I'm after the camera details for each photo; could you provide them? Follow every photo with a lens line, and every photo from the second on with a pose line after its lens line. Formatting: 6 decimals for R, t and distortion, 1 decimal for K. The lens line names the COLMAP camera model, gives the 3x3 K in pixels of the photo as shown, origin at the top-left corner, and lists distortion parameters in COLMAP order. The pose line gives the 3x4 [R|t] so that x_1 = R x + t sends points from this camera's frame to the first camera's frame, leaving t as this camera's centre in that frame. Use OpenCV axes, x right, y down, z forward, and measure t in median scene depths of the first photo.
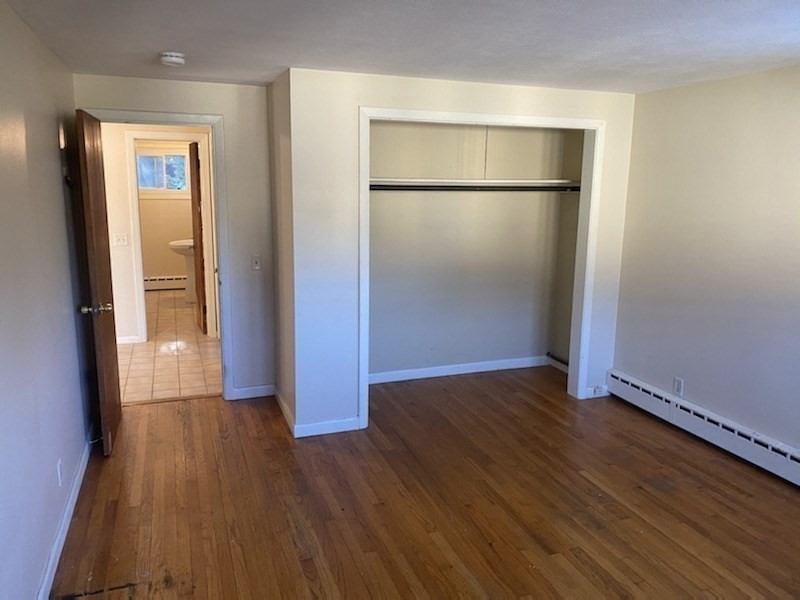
lens RADIAL K [[606.4, 0, 396.6], [0, 606.4, 299.7], [0, 0, 1]] dist [-0.004016, 0.002652]
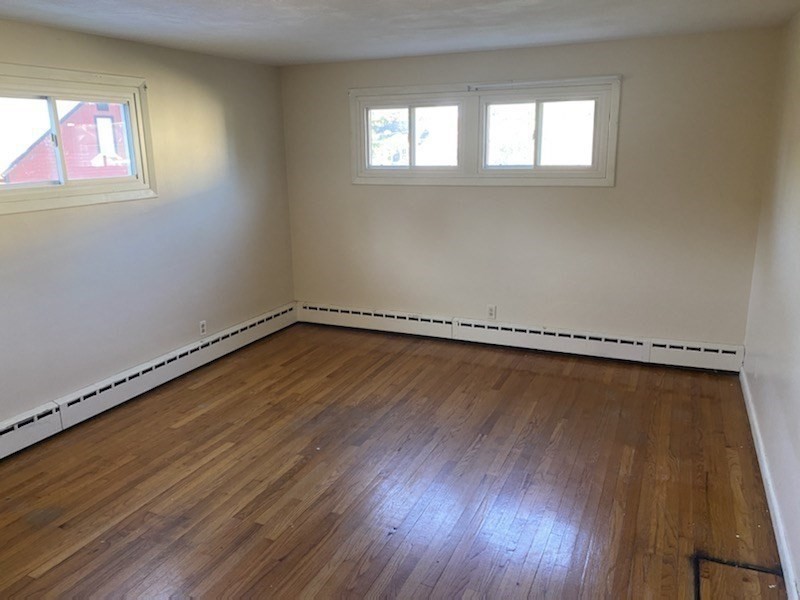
lens RADIAL K [[606.4, 0, 395.6], [0, 606.4, 299.3], [0, 0, 1]] dist [-0.004016, 0.002652]
pose [[-0.705321, -0.186844, 0.683821, -0.504422], [0.137497, 0.910262, 0.390536, -0.274018], [-0.695425, 0.369477, -0.616337, 1.283207]]
